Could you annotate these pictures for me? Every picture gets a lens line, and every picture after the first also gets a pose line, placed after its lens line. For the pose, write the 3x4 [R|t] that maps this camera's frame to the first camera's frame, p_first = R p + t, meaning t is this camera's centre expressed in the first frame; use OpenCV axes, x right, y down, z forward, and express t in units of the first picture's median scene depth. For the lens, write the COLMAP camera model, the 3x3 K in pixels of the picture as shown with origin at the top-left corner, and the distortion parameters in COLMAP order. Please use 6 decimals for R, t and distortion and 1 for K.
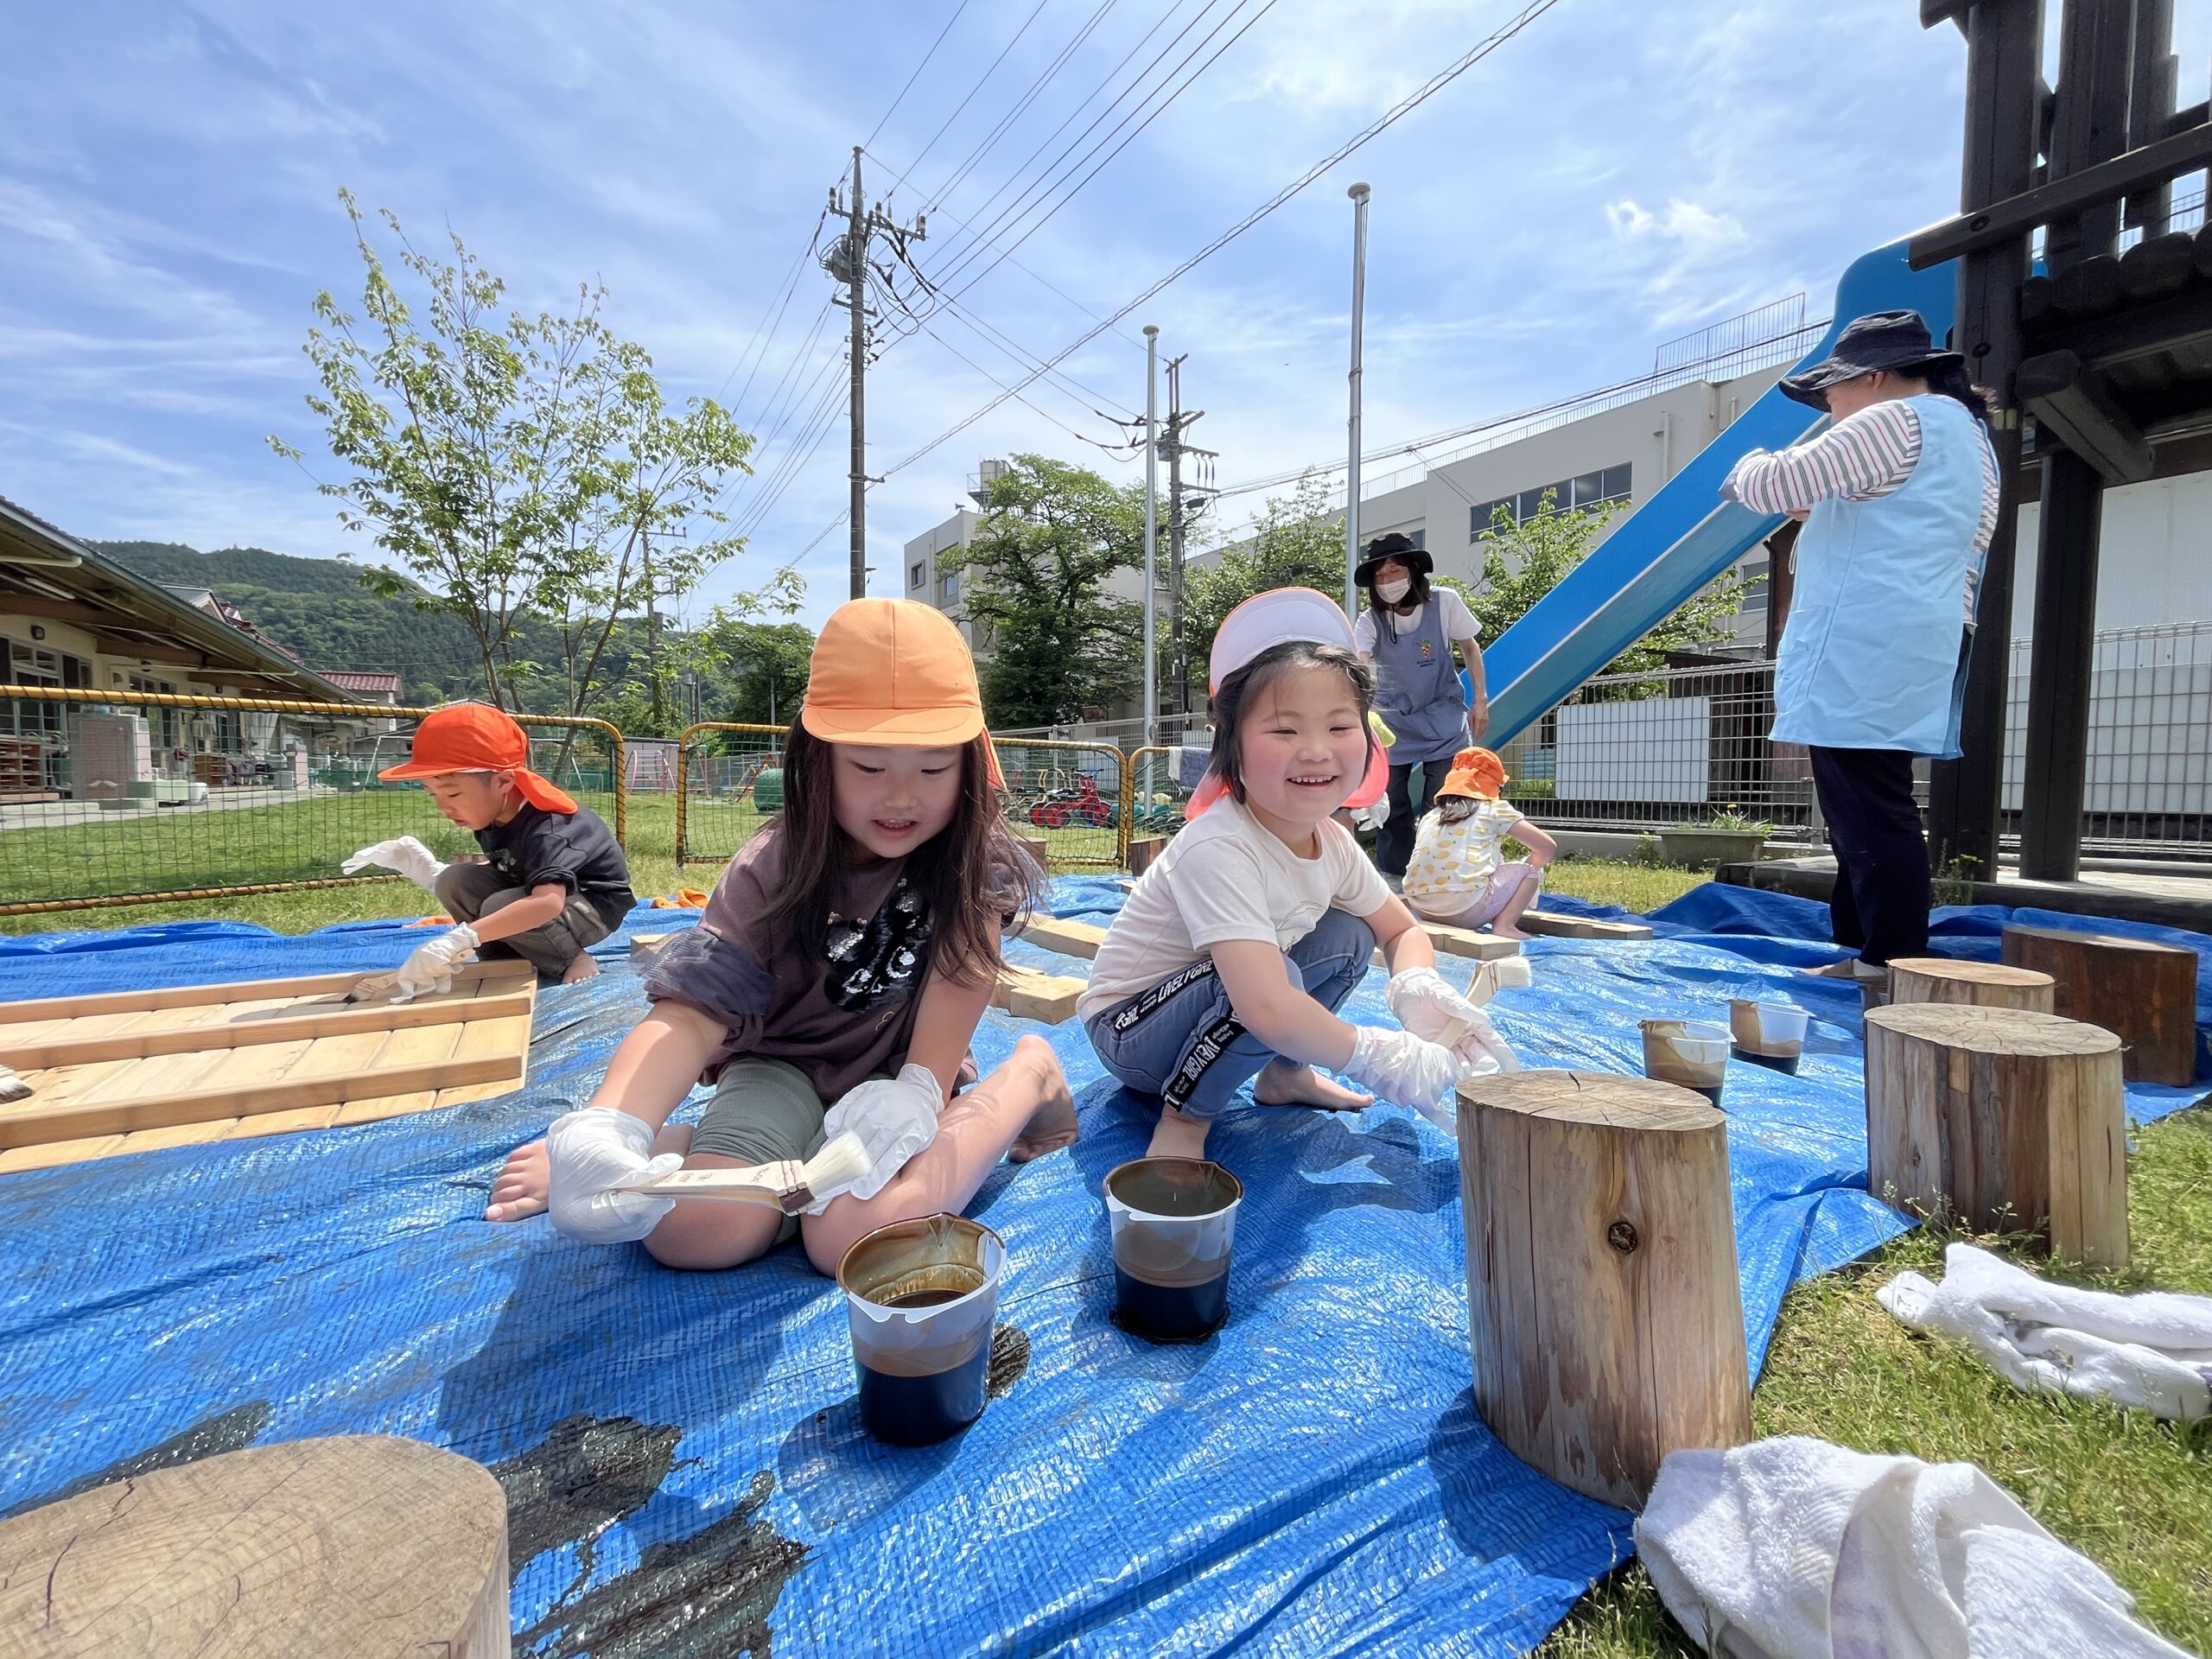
lens RADIAL K [[902.9, 0, 1098.8], [0, 902.9, 818.7], [0, 0, 1]] dist [-0.001245, 0.000000]
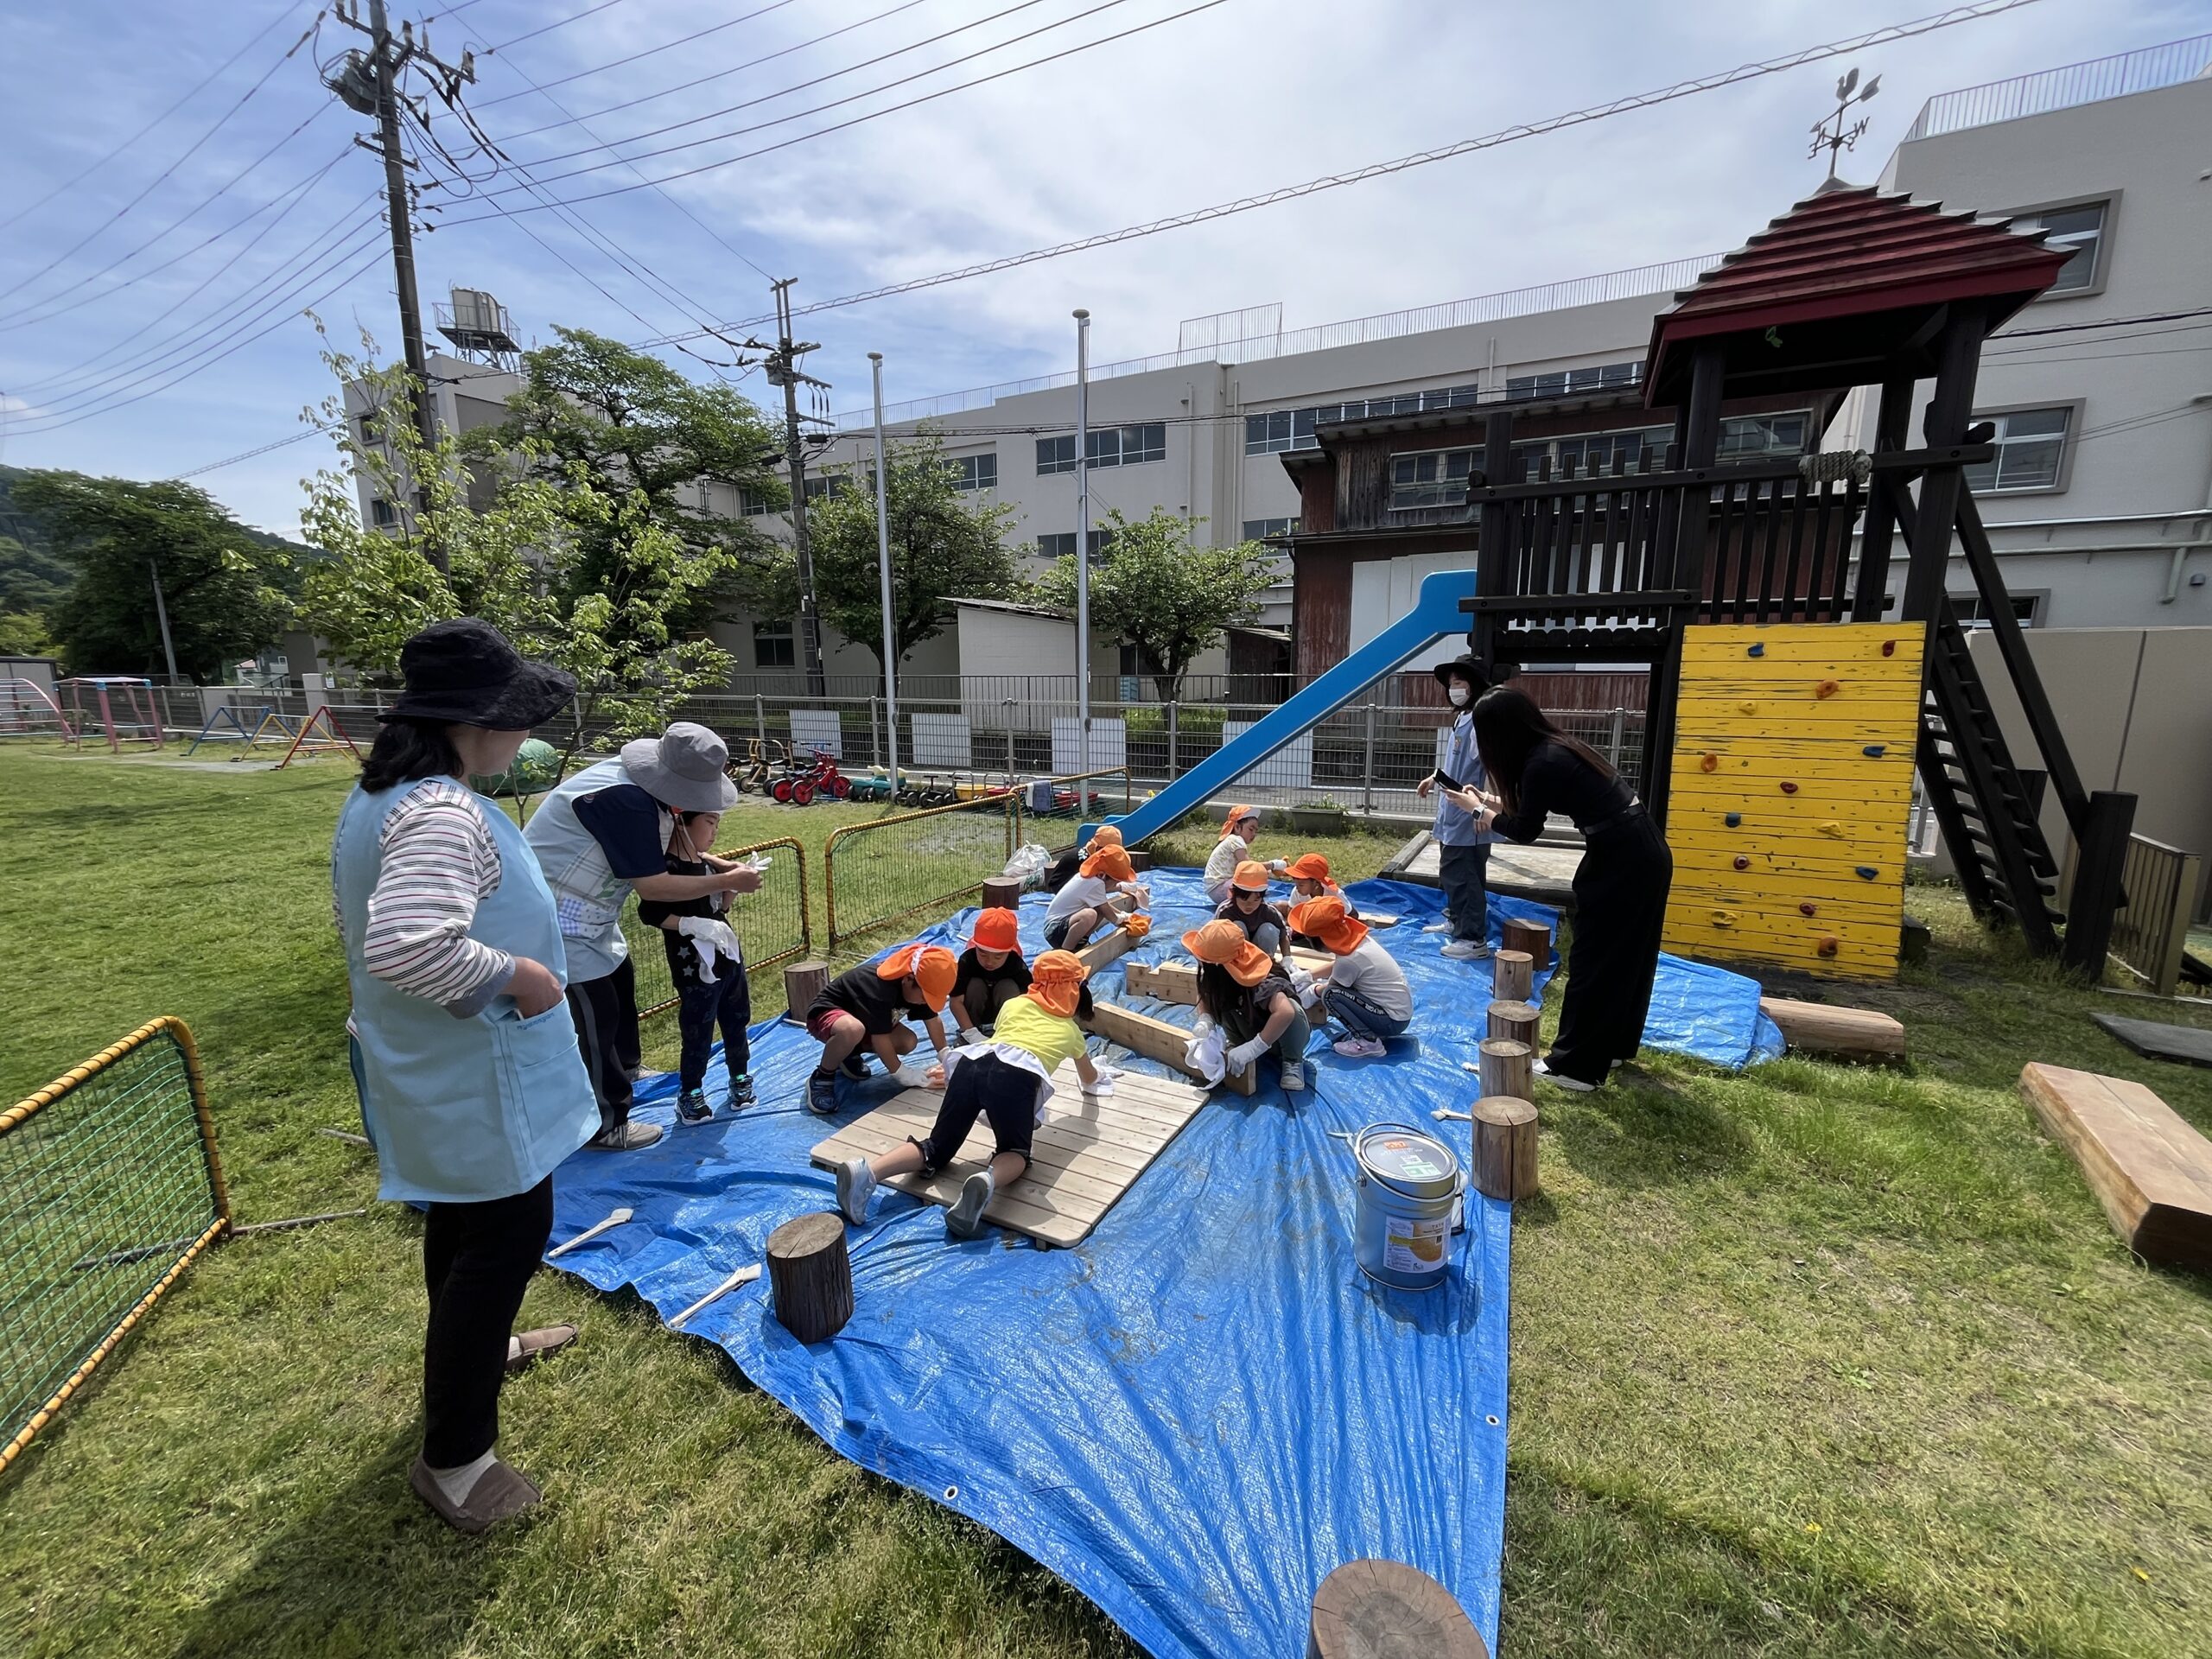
lens RADIAL K [[902.9, 0, 1108.1], [0, 902.9, 826.0], [0, 0, 1]] dist [-0.001245, 0.000000]
pose [[0.875692, -0.092460, 0.473936, -0.122515], [0.029305, 0.989864, 0.138964, -0.051057], [-0.481980, -0.107801, 0.869525, -0.075667]]
